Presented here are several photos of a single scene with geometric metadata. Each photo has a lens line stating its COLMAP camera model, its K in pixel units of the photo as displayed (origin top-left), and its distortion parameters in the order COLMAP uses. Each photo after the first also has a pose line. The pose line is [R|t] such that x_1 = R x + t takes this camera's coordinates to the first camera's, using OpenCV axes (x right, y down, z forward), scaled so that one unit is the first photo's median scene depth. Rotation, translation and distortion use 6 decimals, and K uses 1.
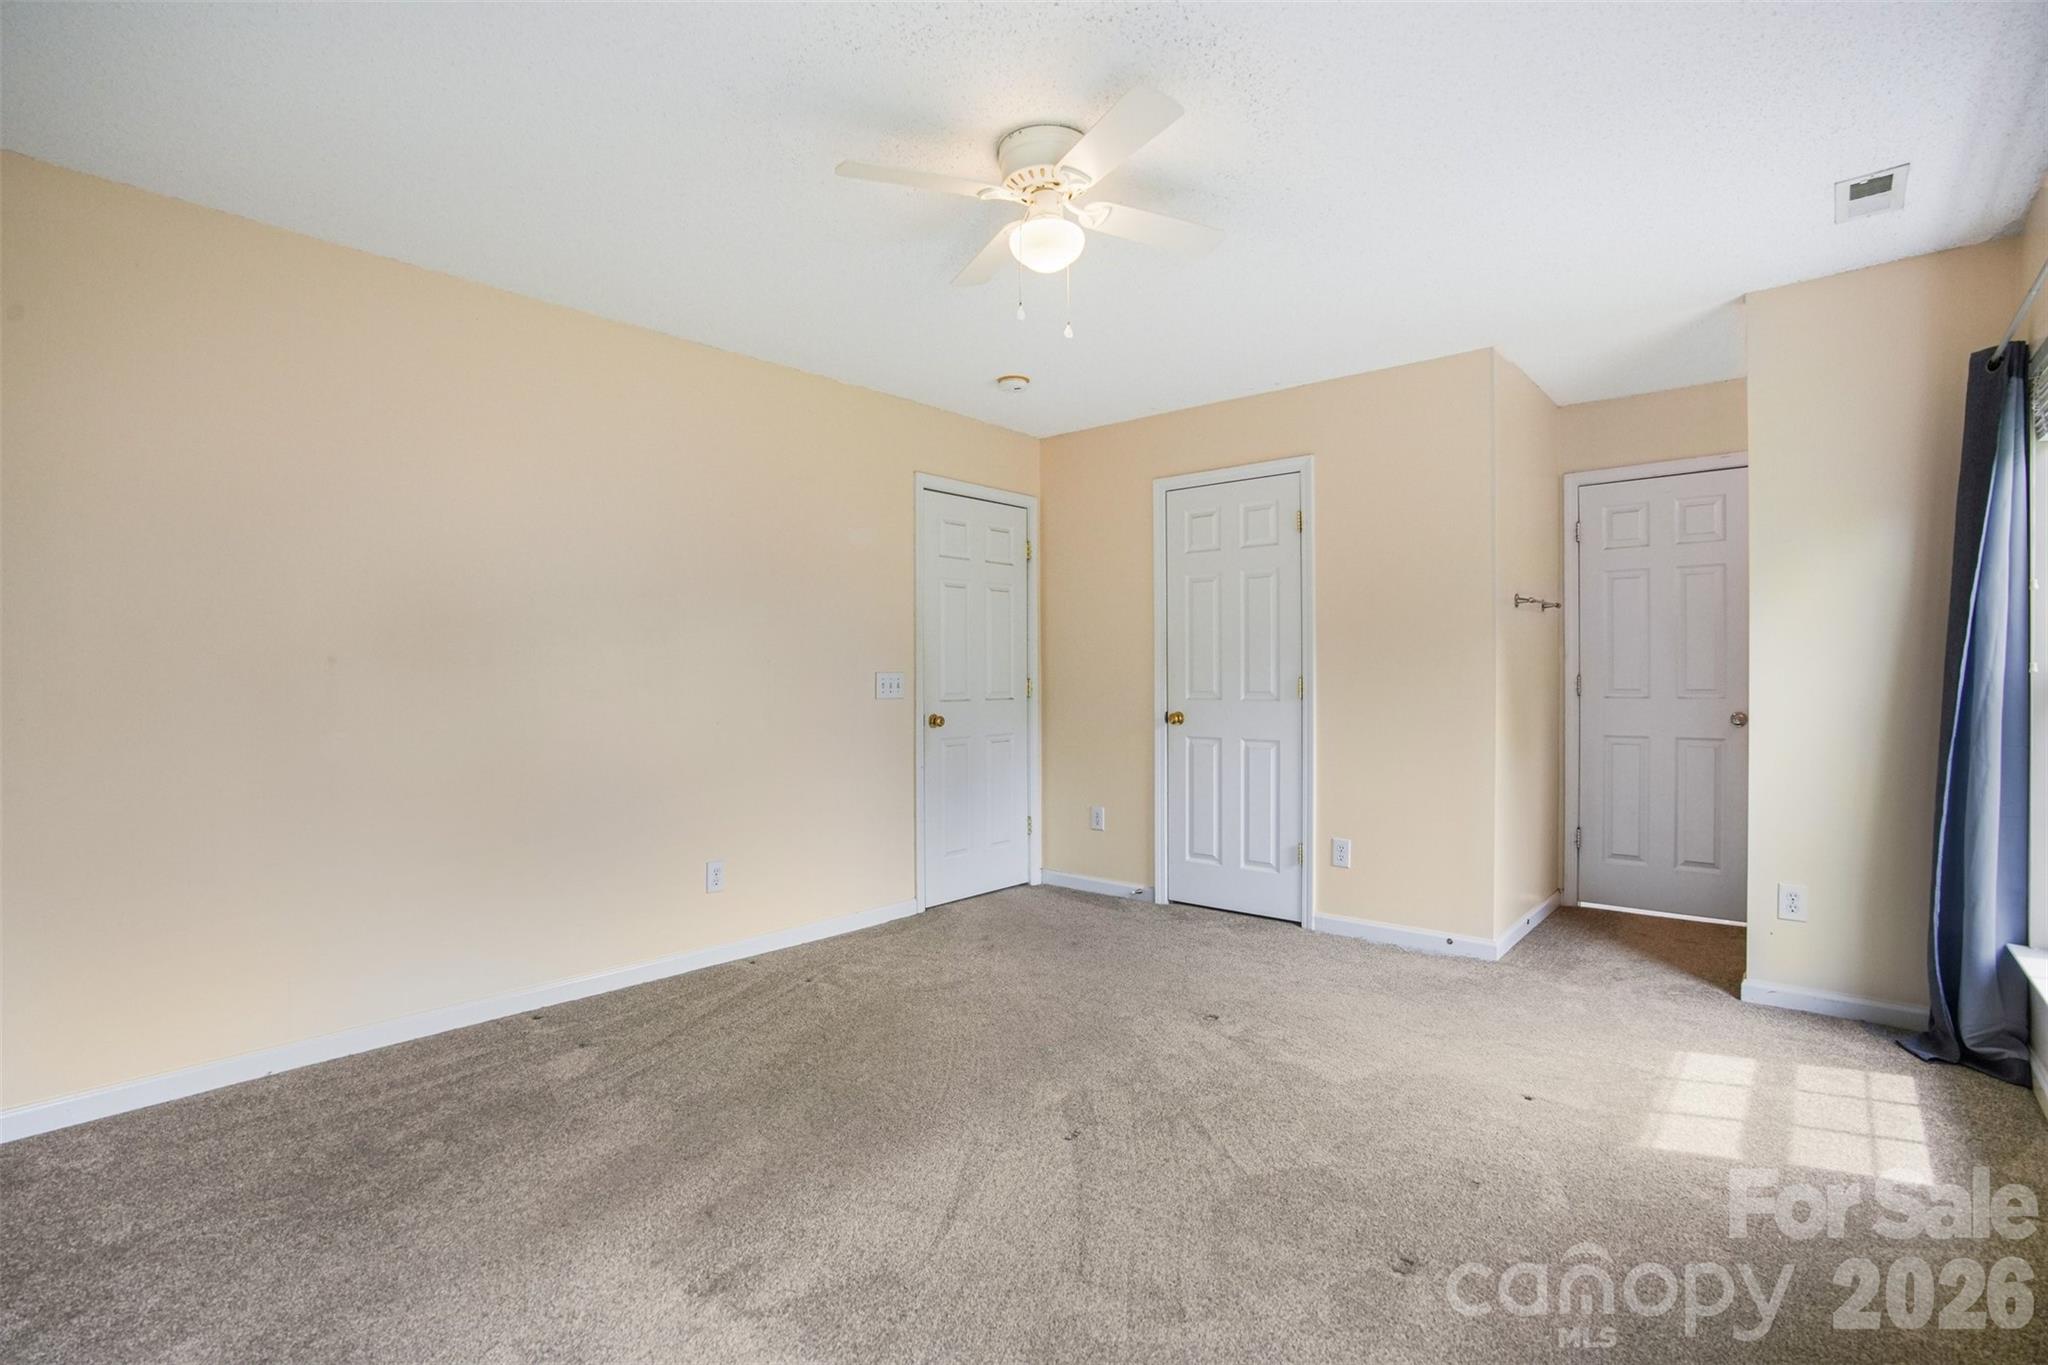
lens RADIAL K [[979.3, 0, 1035.8], [0, 979.3, 674.5], [0, 0, 1]] dist [-0.067973, 0.028915]
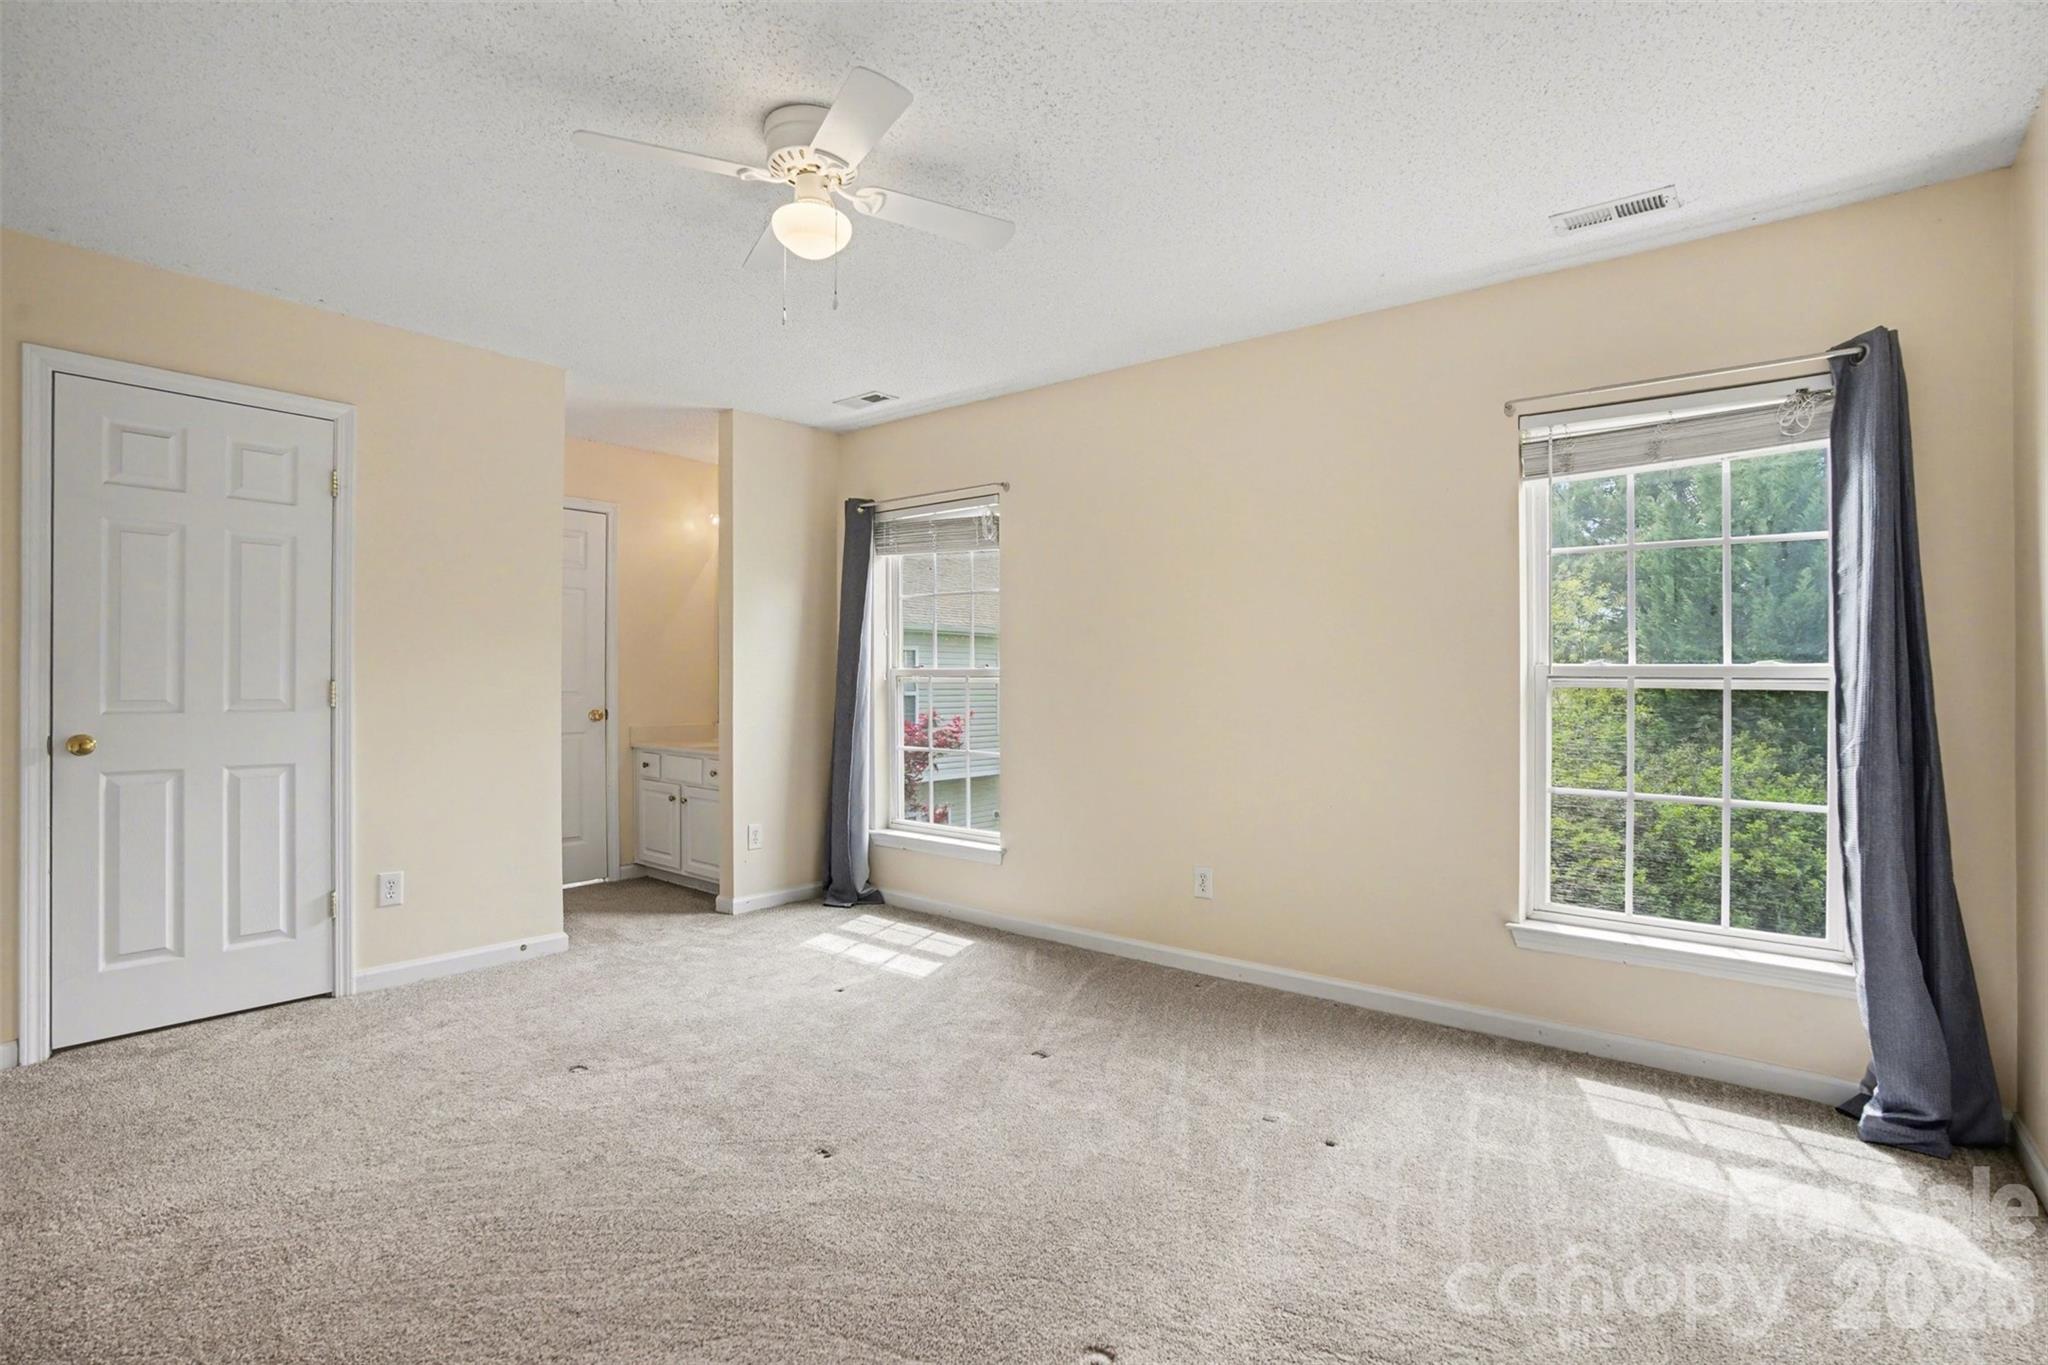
lens RADIAL K [[979.3, 0, 1035.8], [0, 979.3, 674.5], [0, 0, 1]] dist [-0.067973, 0.028915]
pose [[-0.051237, 0.011393, 0.998622, -0.588694], [-0.005781, 0.999915, -0.011704, 0.003746], [-0.998670, -0.006373, -0.051166, 0.523290]]
